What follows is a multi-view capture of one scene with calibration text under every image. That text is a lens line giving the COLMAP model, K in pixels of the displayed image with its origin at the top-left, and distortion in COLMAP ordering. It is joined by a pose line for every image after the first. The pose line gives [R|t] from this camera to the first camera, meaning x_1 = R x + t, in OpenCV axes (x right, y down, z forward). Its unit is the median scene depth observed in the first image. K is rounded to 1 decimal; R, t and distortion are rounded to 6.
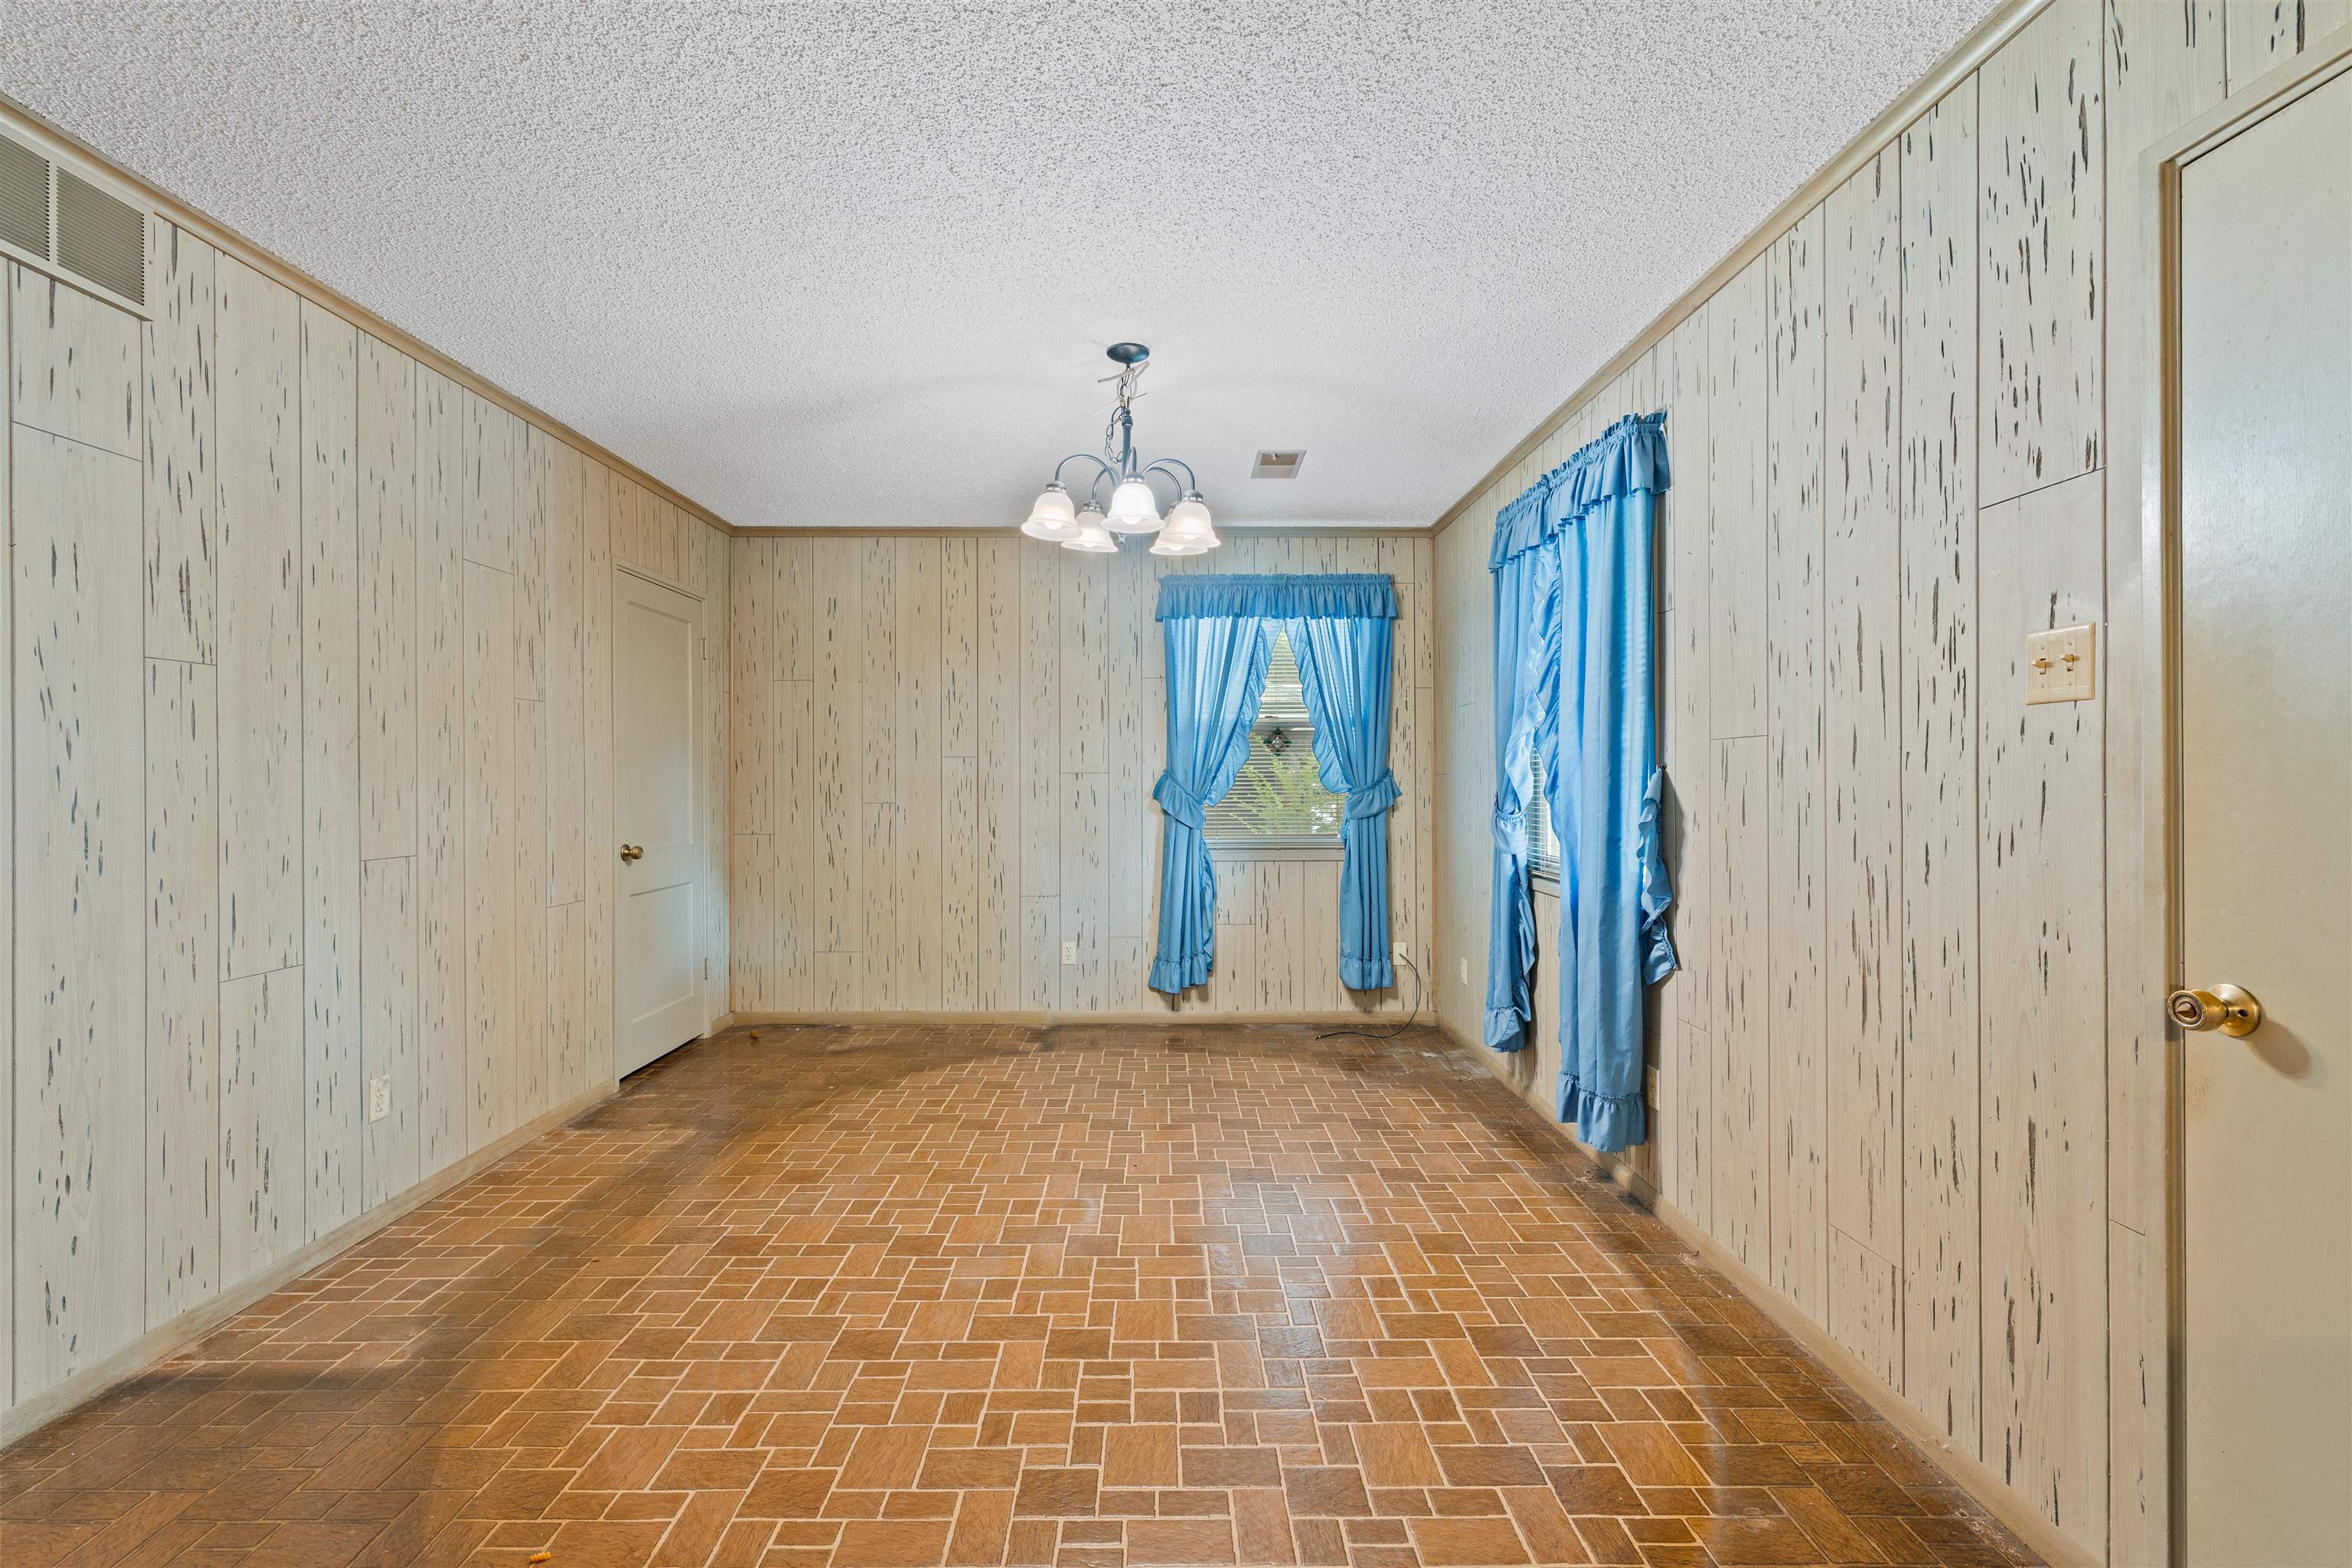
lens RADIAL K [[1007.1, 0, 1146.7], [0, 1007.1, 778.4], [0, 0, 1]] dist [-0.002037, 0.000700]
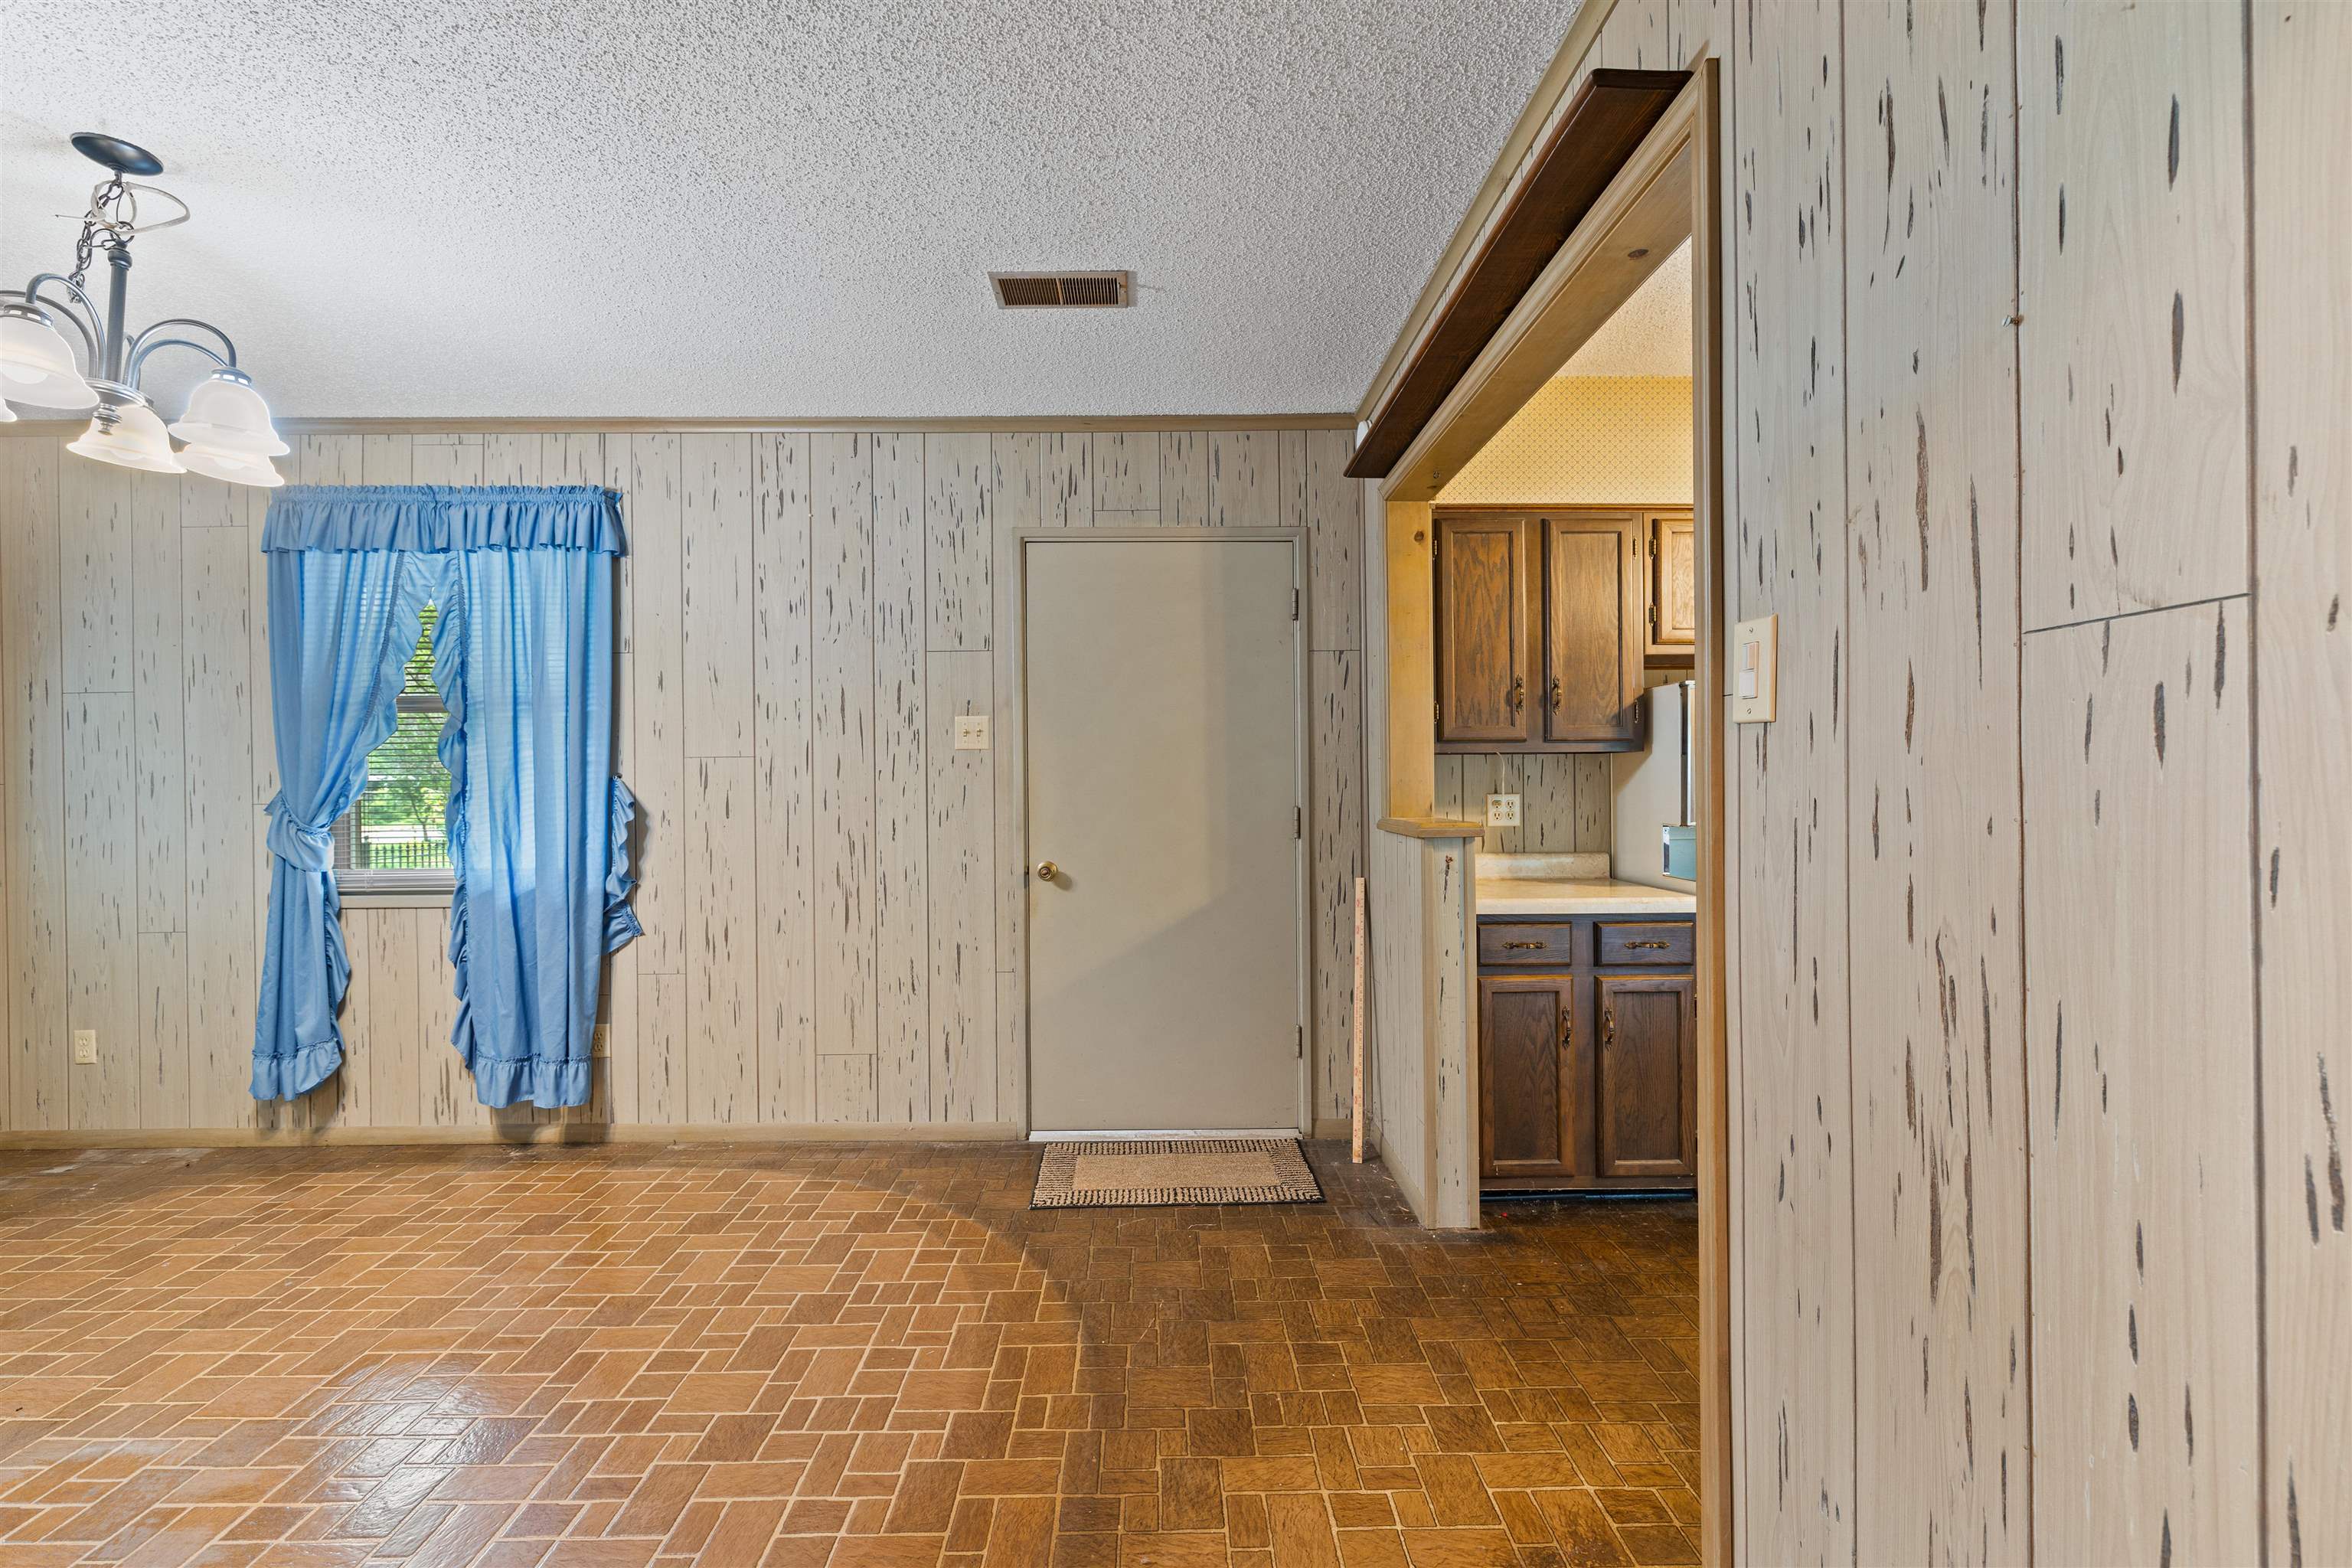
lens RADIAL K [[1017.3, 0, 1167.0], [0, 1017.3, 779.0], [0, 0, 1]] dist [-0.001394, 0.000859]
pose [[-0.016574, 0.003866, 0.999855, -0.734040], [0.006257, 0.999973, -0.003763, -0.000095], [-0.999843, 0.006194, -0.016598, 0.331034]]
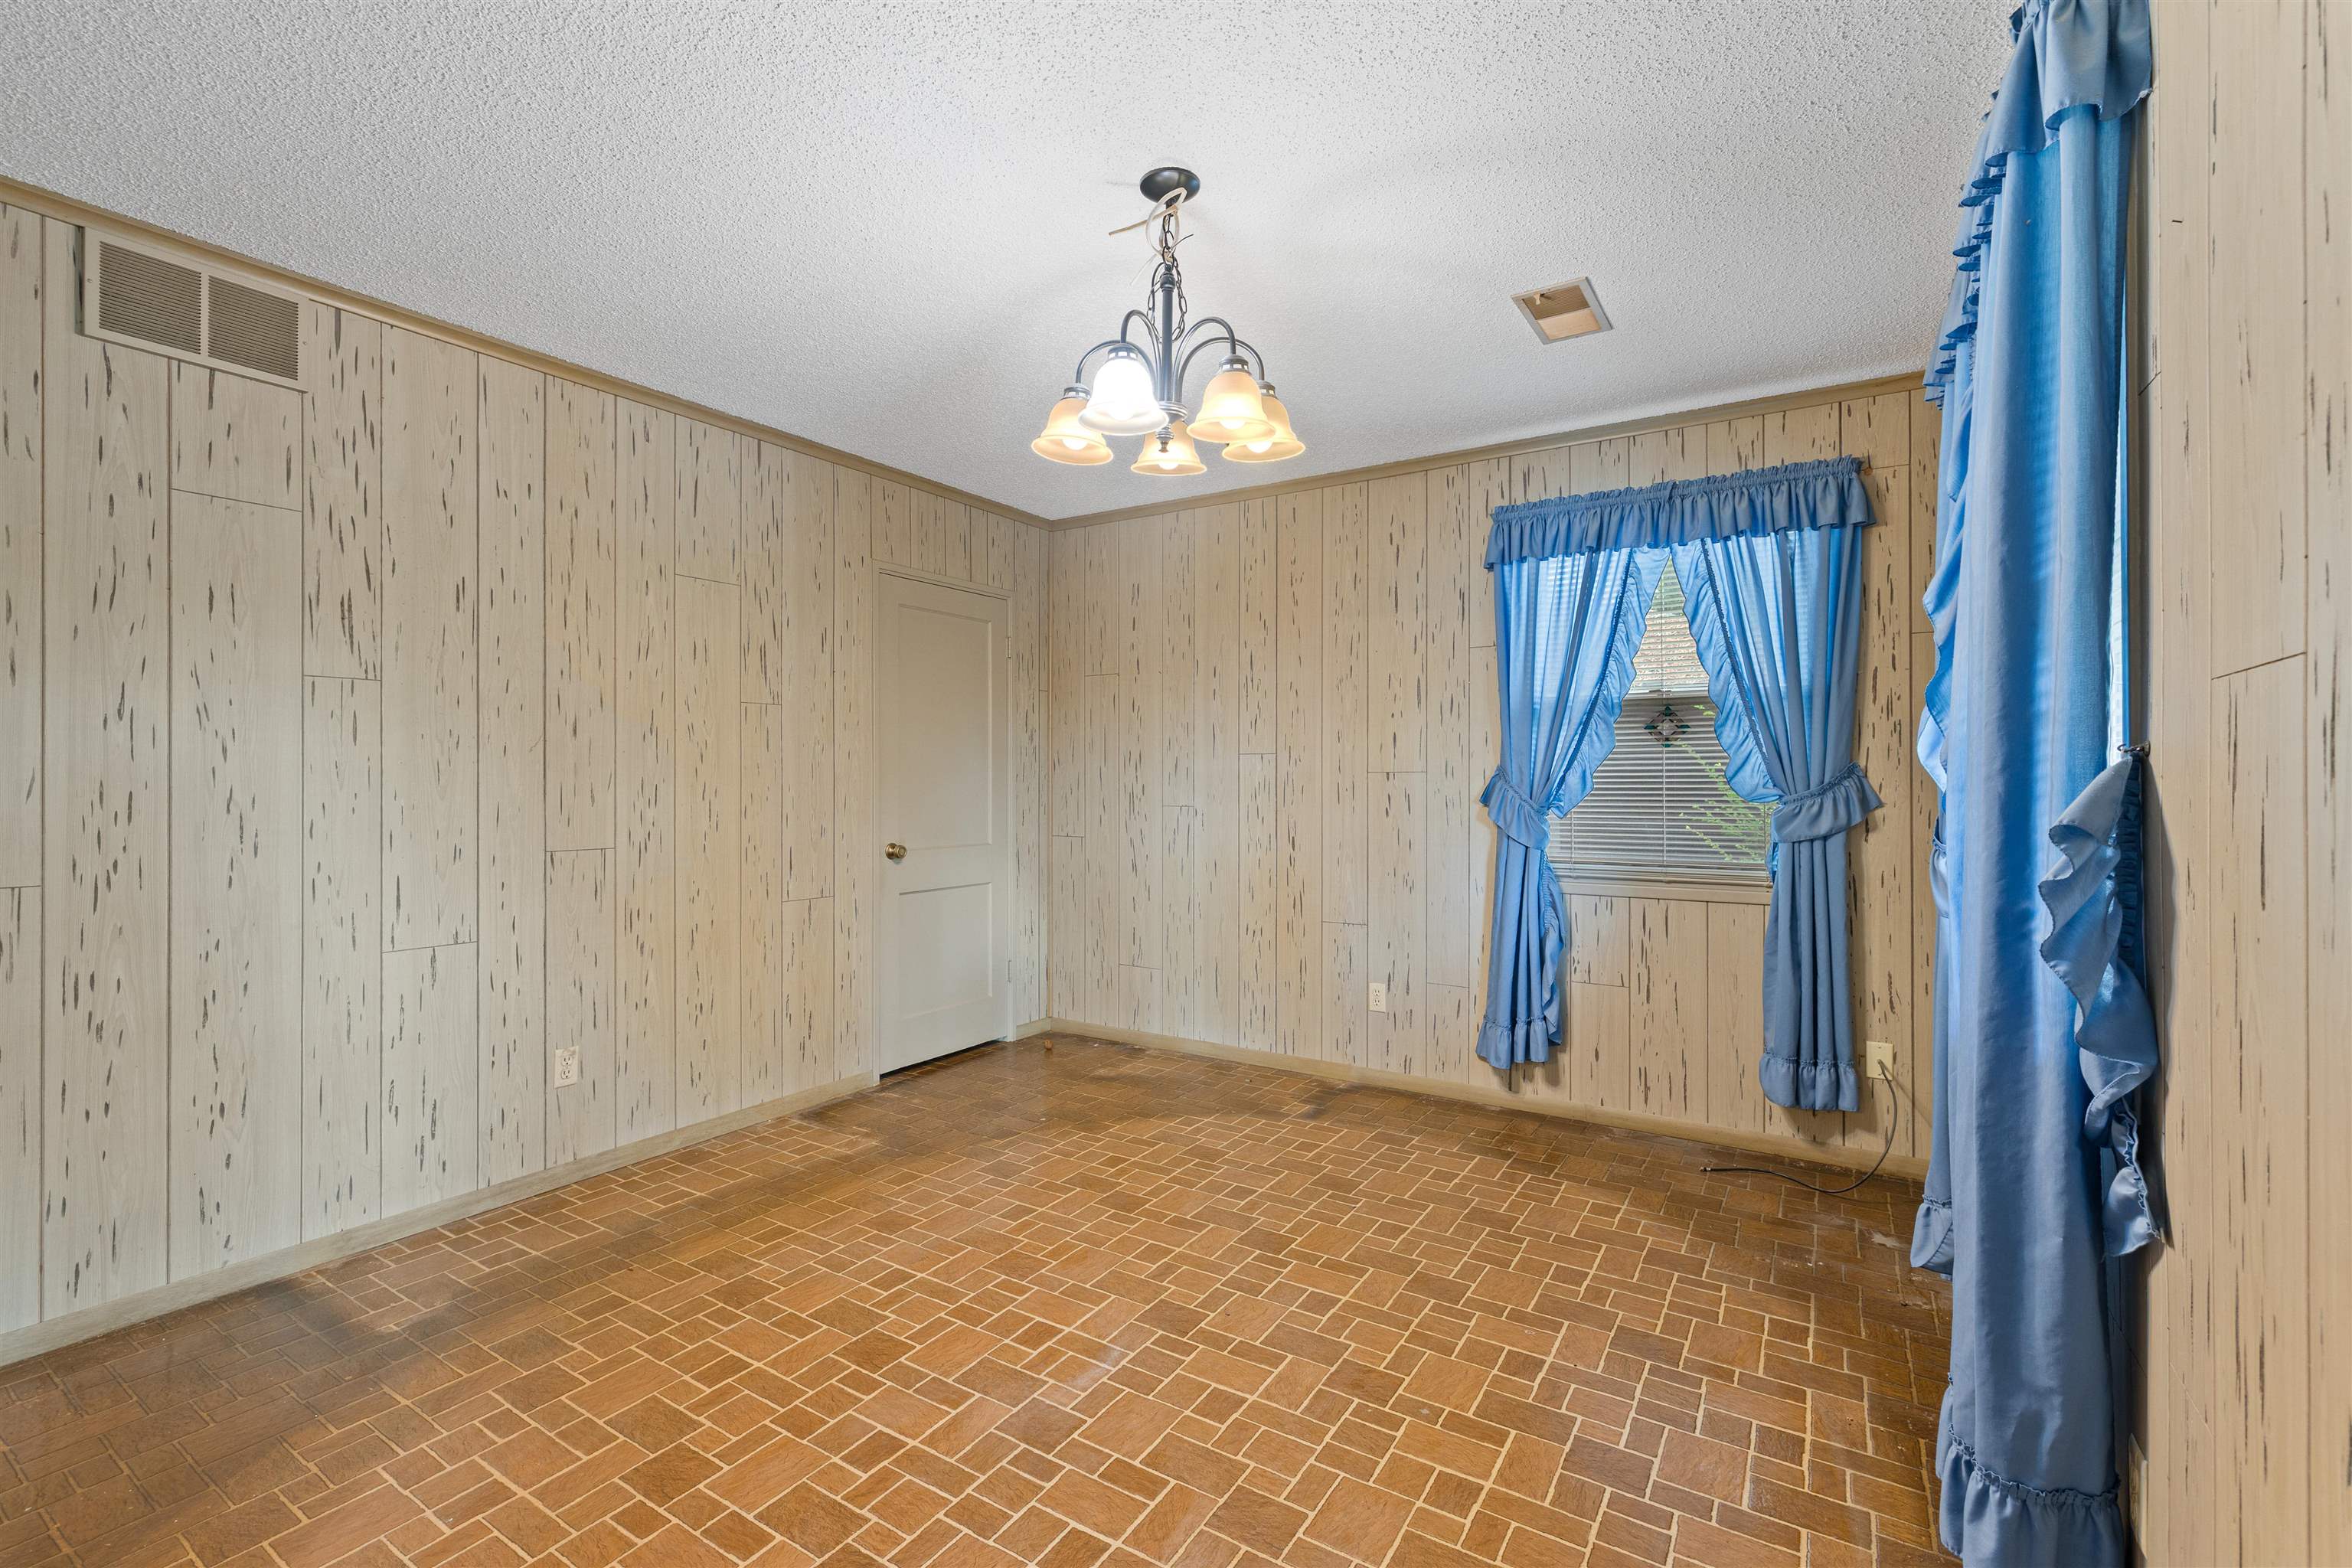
lens RADIAL K [[1017.3, 0, 1167.0], [0, 1017.3, 779.0], [0, 0, 1]] dist [-0.001394, 0.000859]
pose [[0.841432, 0.001256, -0.540361, 0.387162], [-0.001595, 0.999999, -0.000159, 0.000550], [0.540360, 0.000995, 0.841433, 0.405435]]
